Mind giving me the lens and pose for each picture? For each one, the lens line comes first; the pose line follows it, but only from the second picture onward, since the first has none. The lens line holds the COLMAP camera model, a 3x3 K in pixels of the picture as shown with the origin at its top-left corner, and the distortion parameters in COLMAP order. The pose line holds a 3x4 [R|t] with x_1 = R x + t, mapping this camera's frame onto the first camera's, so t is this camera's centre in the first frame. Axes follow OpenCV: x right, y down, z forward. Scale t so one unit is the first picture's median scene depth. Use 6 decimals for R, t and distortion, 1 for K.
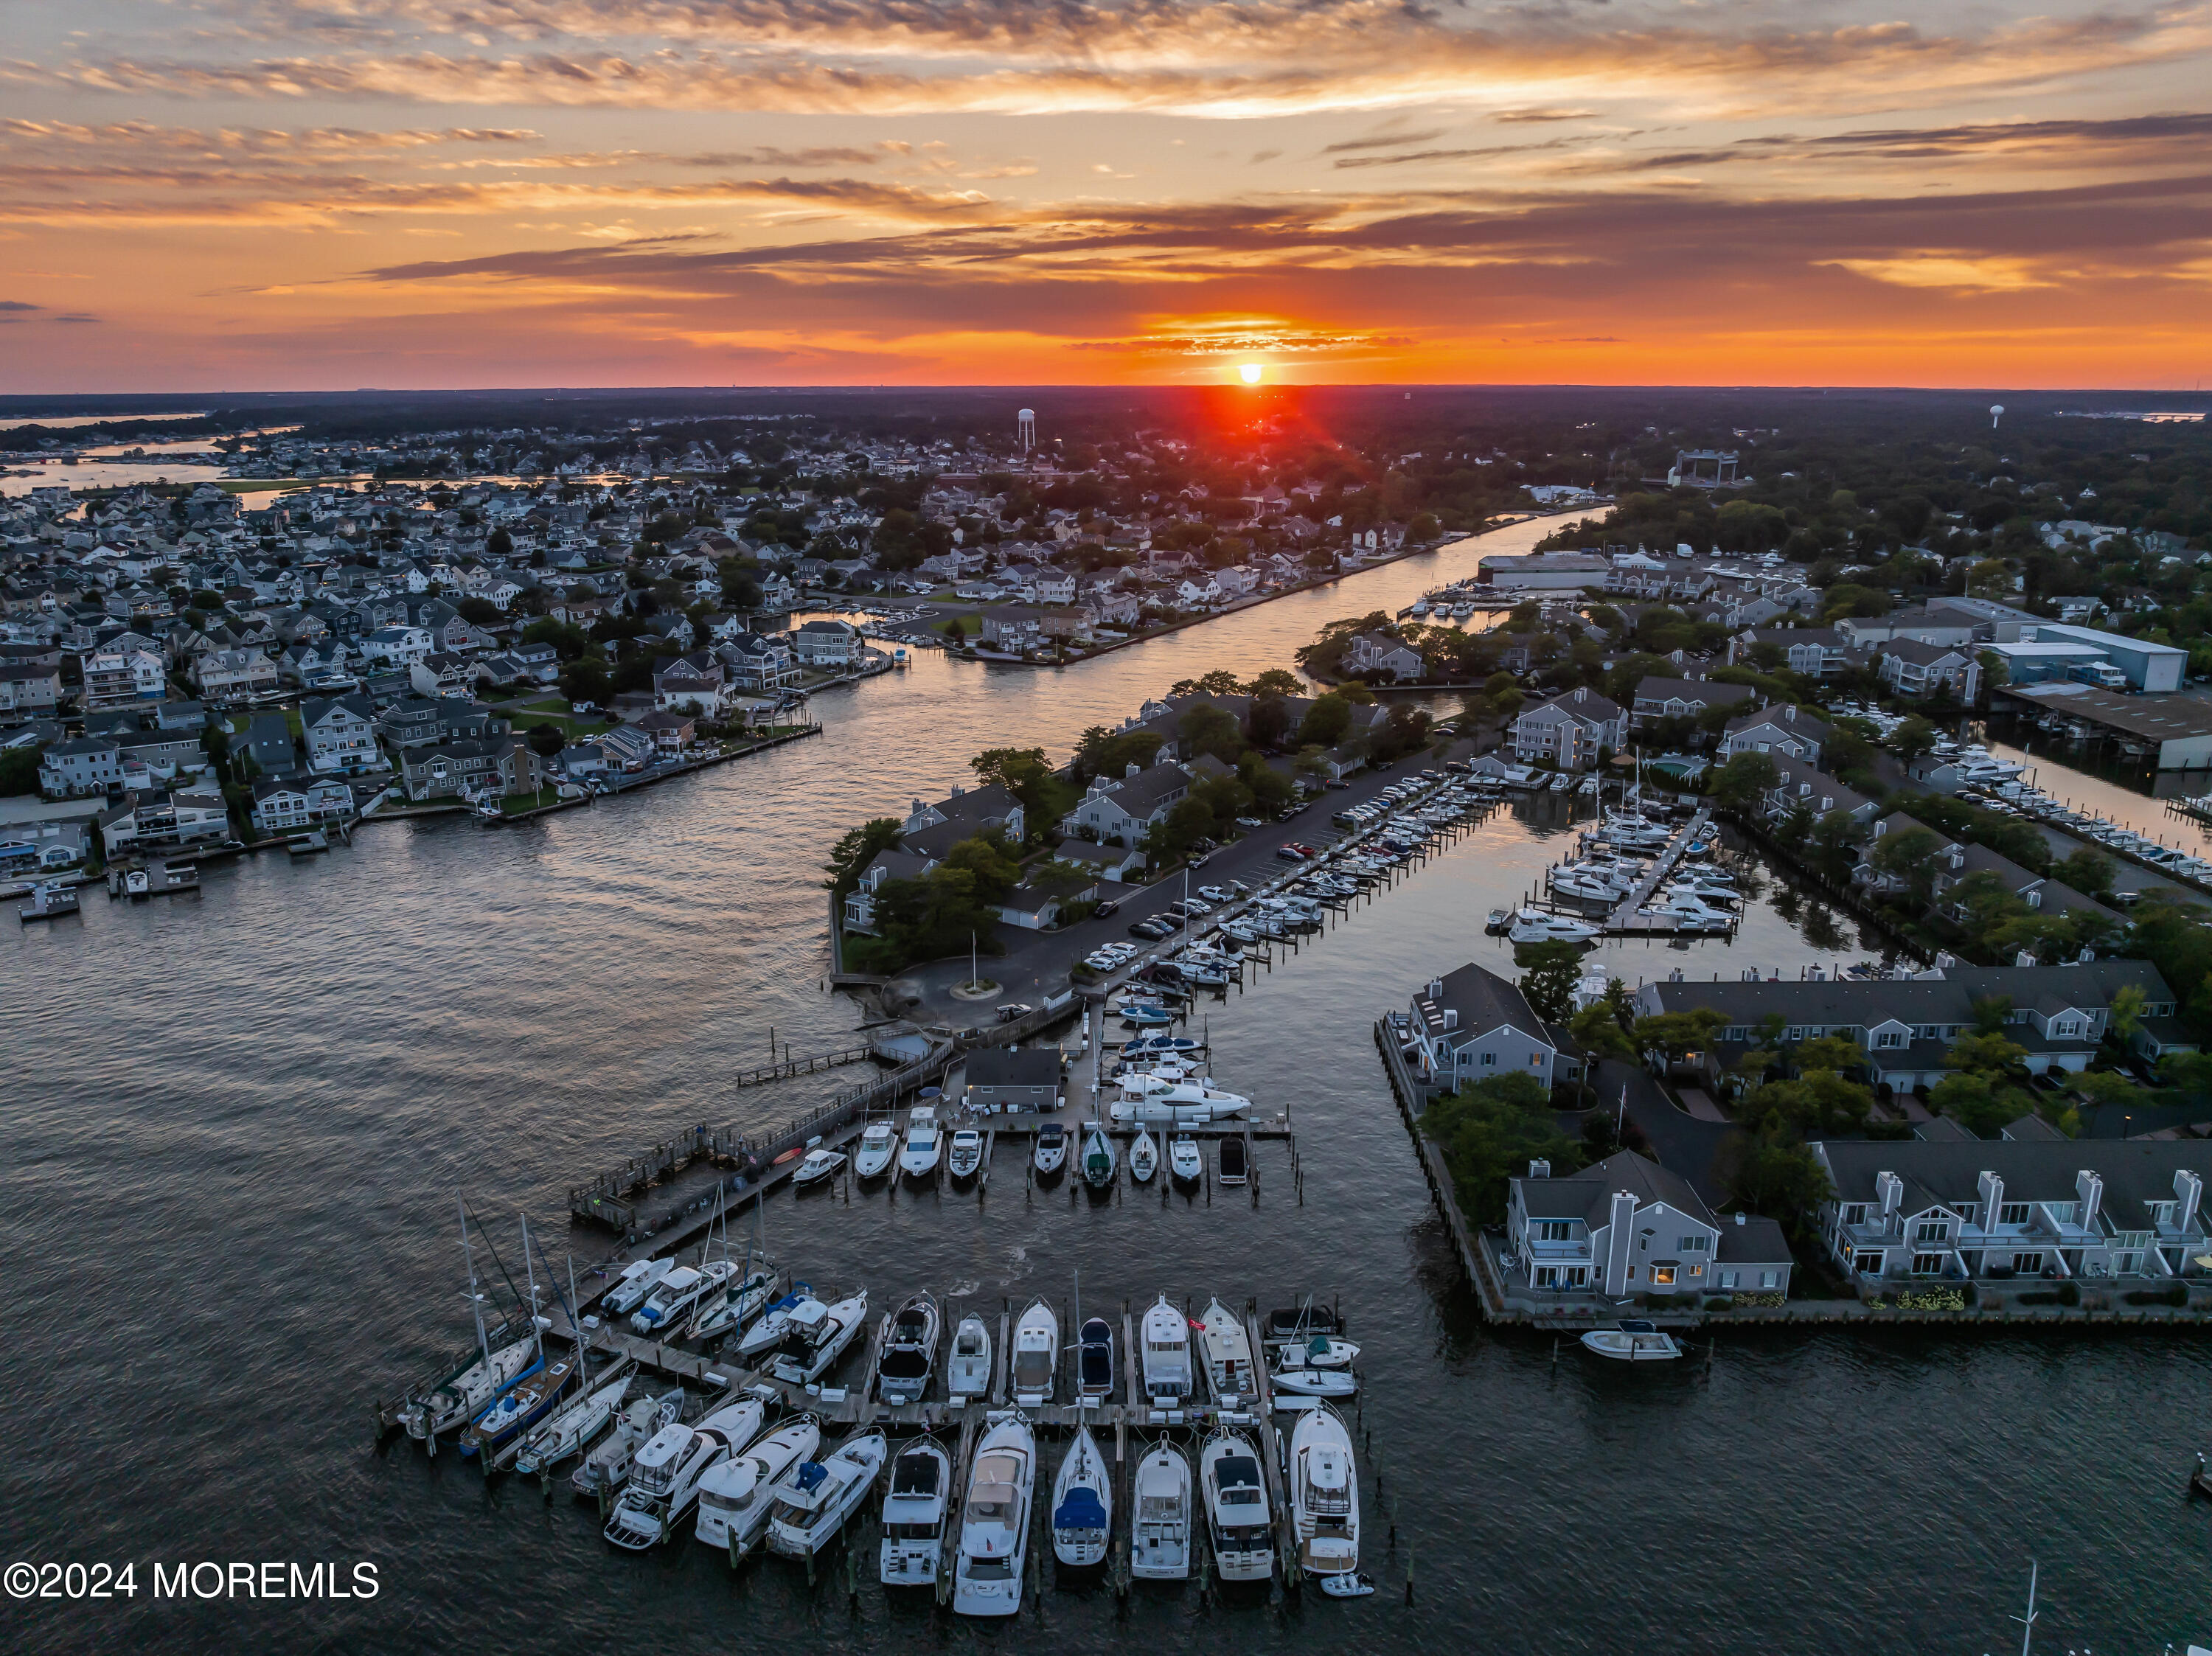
lens RADIAL K [[1551.1, 0, 1107.0], [0, 1551.1, 801.5], [0, 0, 1]] dist [-0.037617, -0.002229]
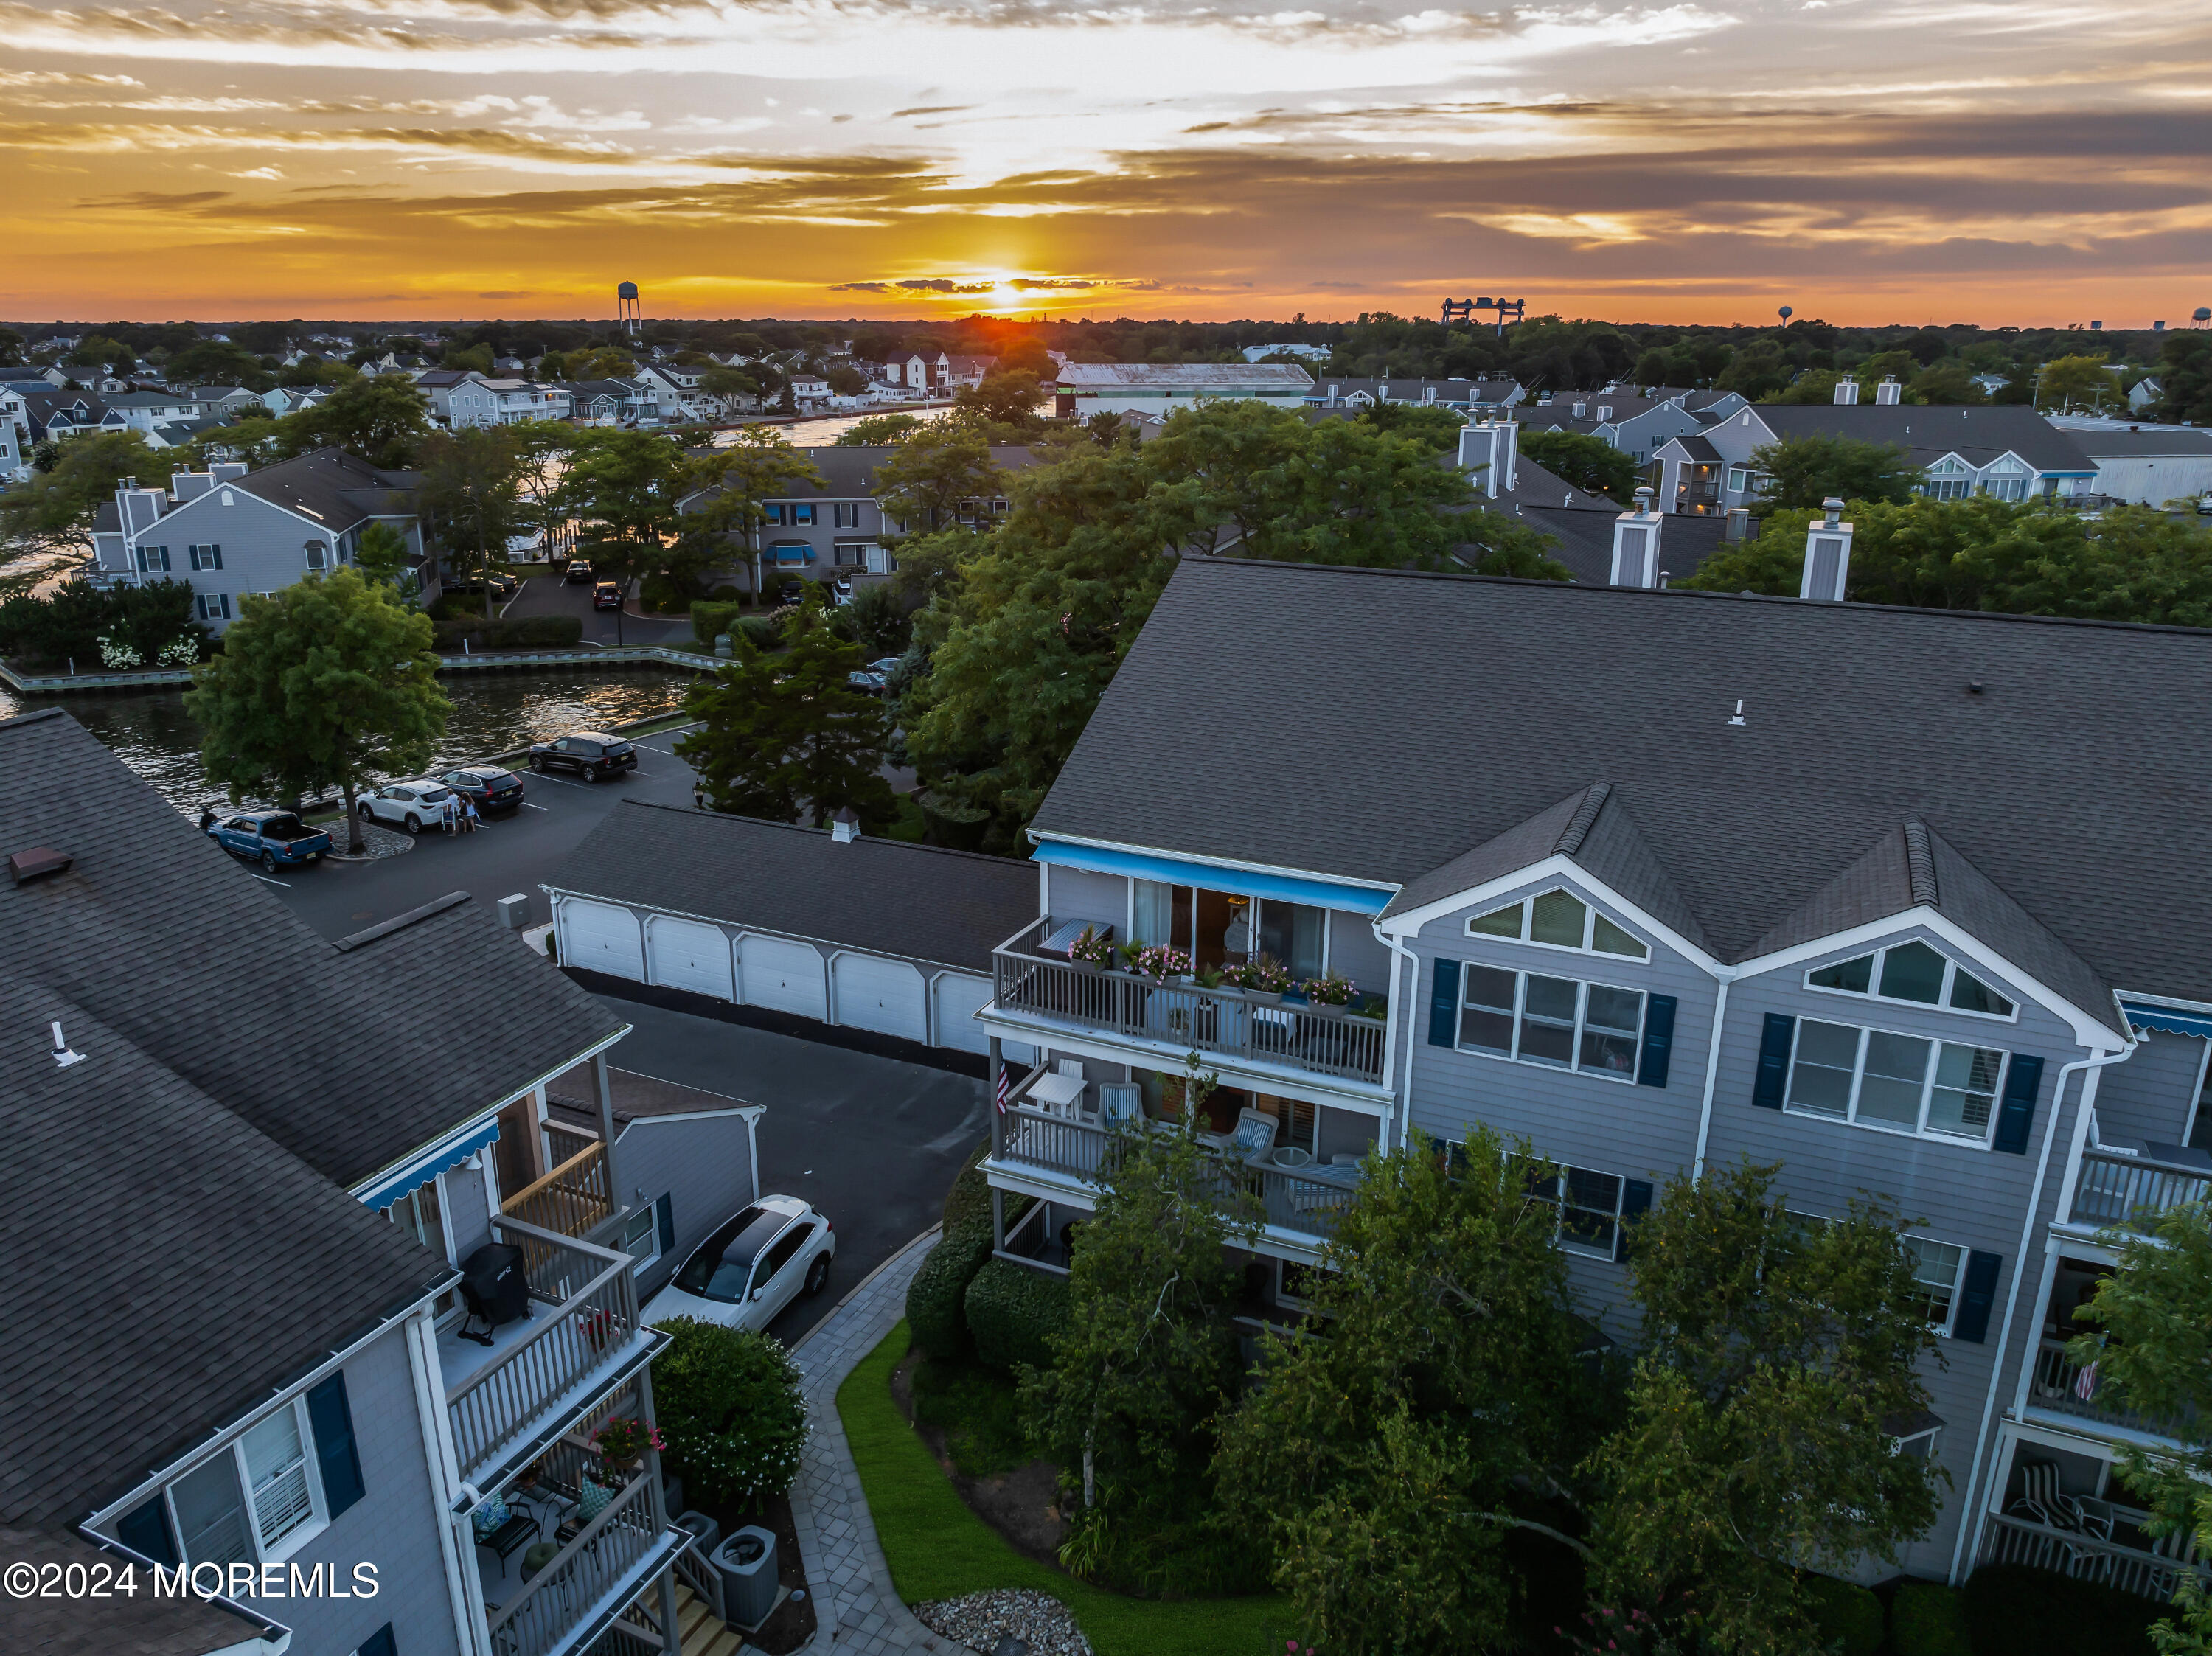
lens RADIAL K [[1543.9, 0, 1114.9], [0, 1543.9, 823.9], [0, 0, 1]] dist [-0.037518, 0.000063]
pose [[0.989560, -0.035291, 0.139732, 0.343262], [0.028394, 0.998292, 0.051050, -0.073096], [-0.141295, -0.046550, 0.988873, 0.943612]]
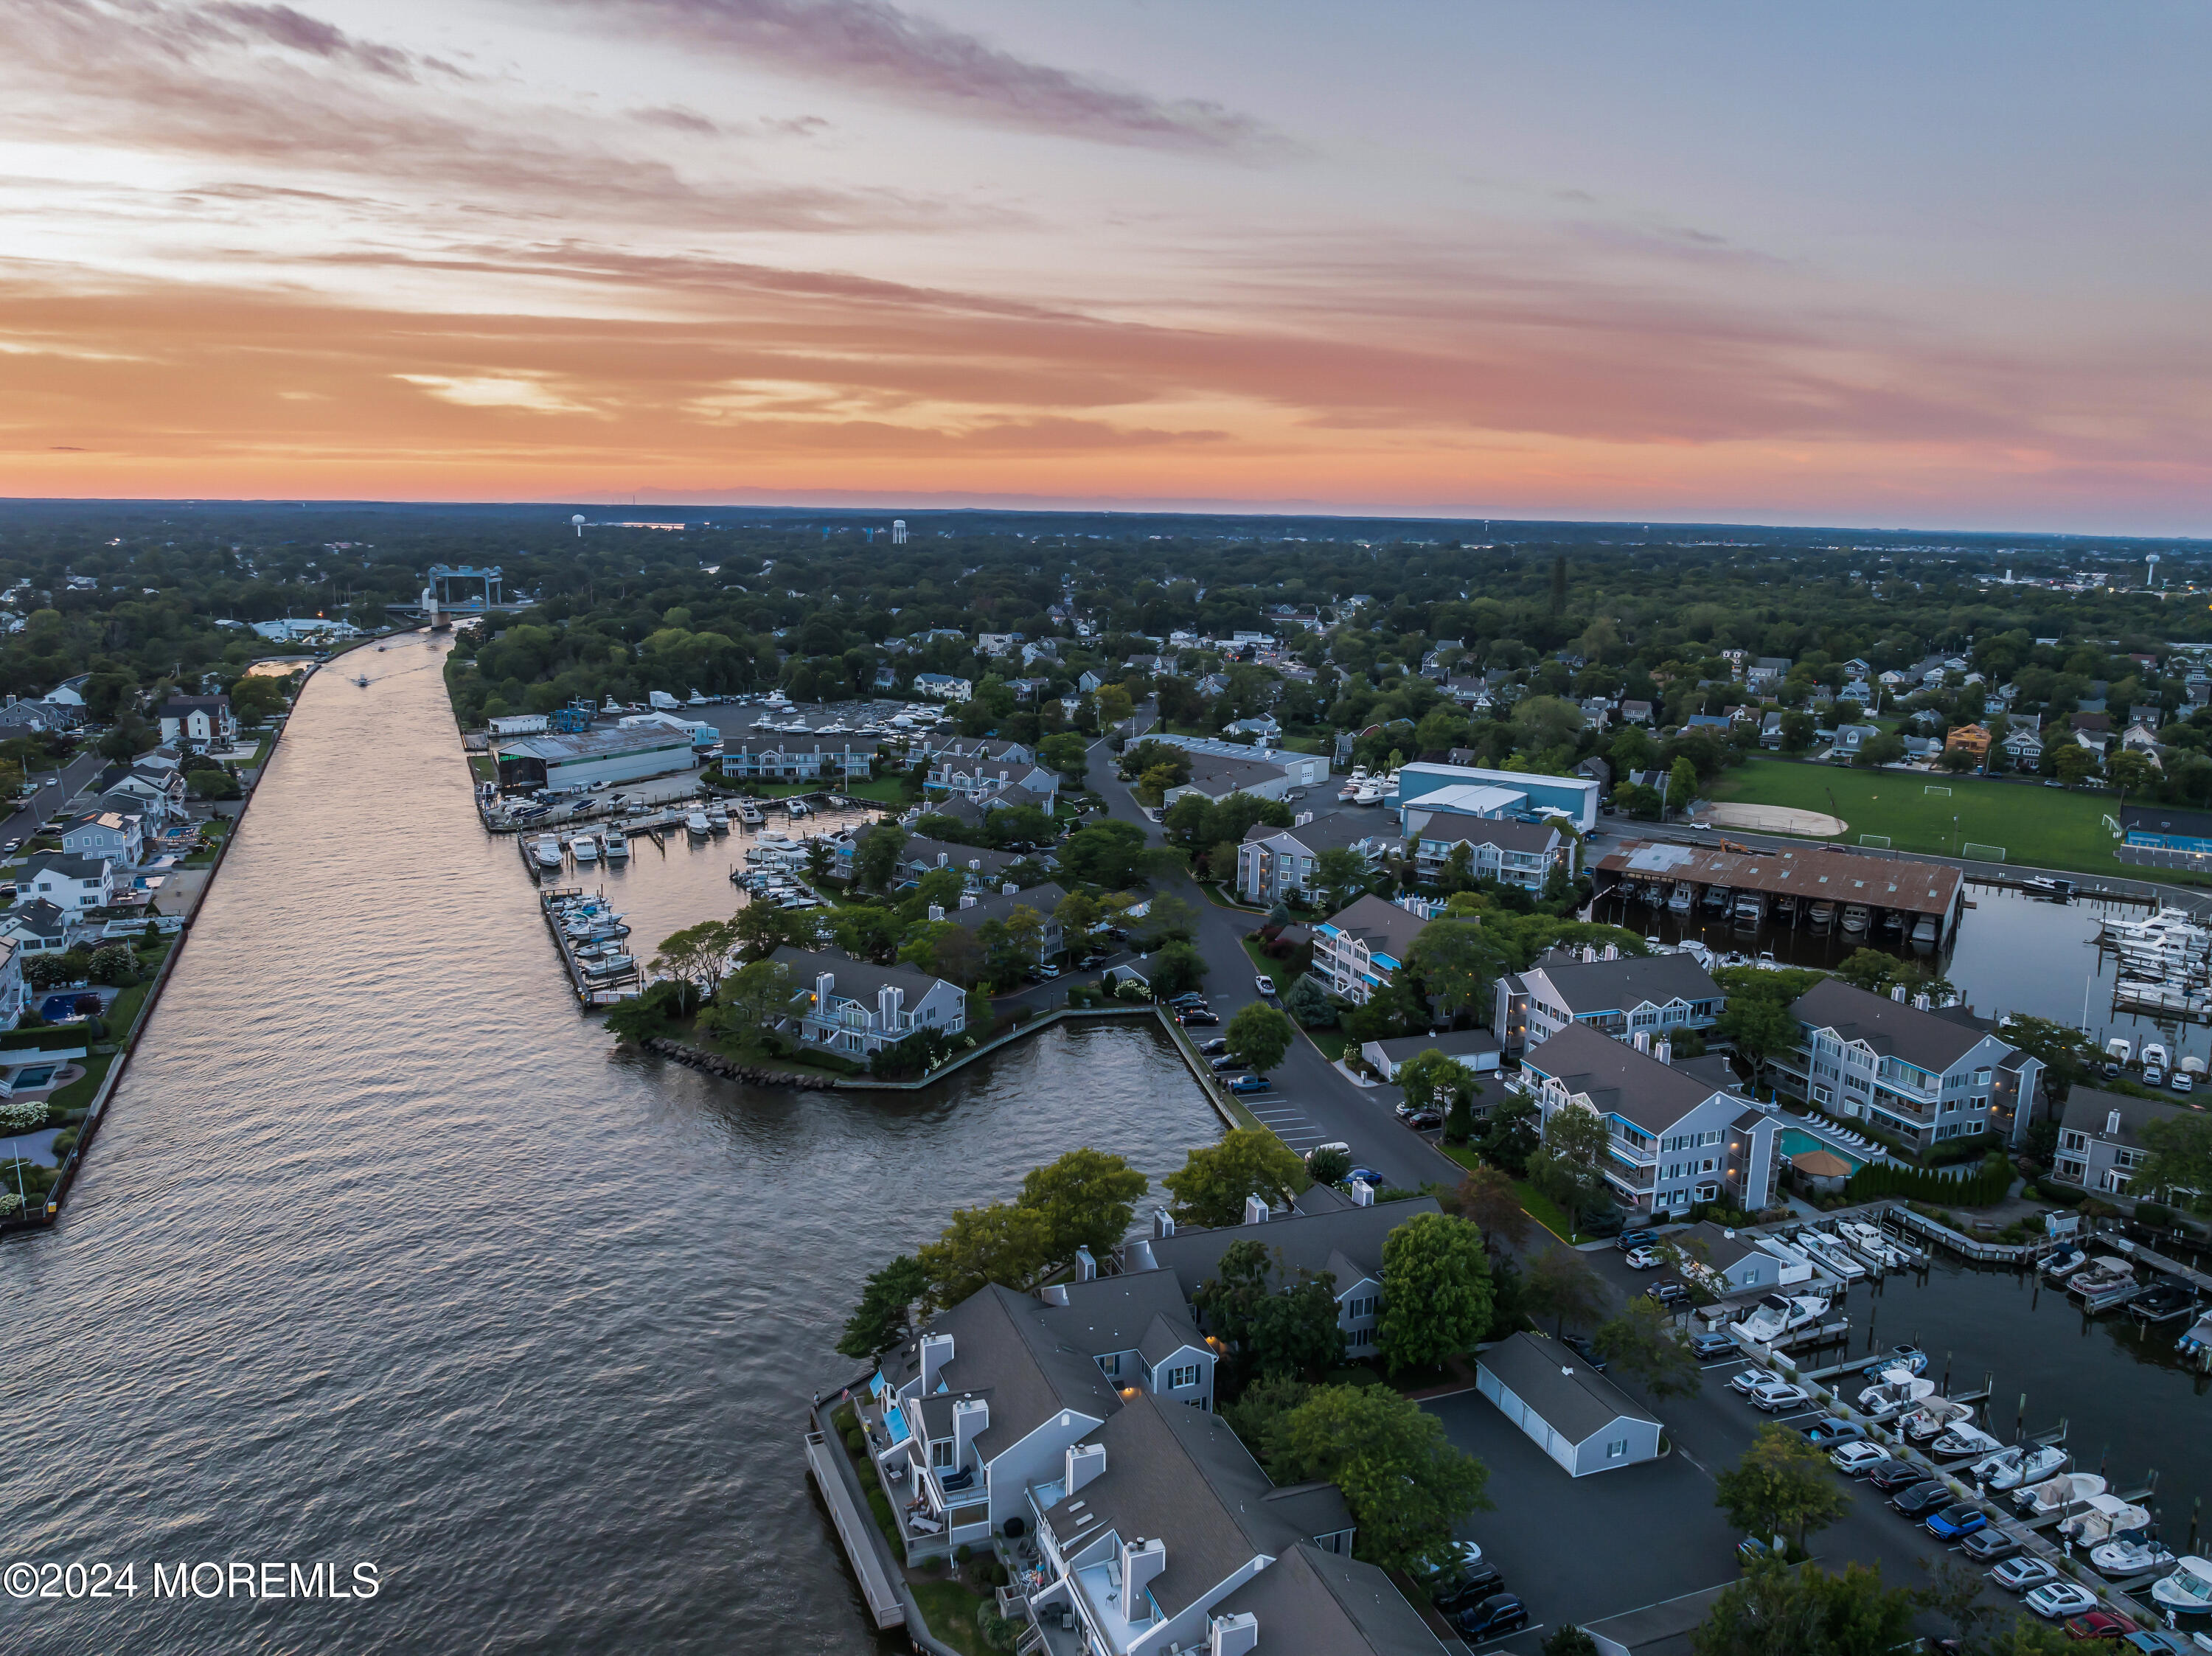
lens RADIAL K [[1547.7, 0, 1109.0], [0, 1547.7, 820.3], [0, 0, 1]] dist [-0.039464, 0.004197]
pose [[0.603817, -0.141159, 0.784525, -0.183632], [0.187413, 0.981747, 0.032401, -0.188313], [-0.774779, 0.127466, 0.619250, 0.798373]]
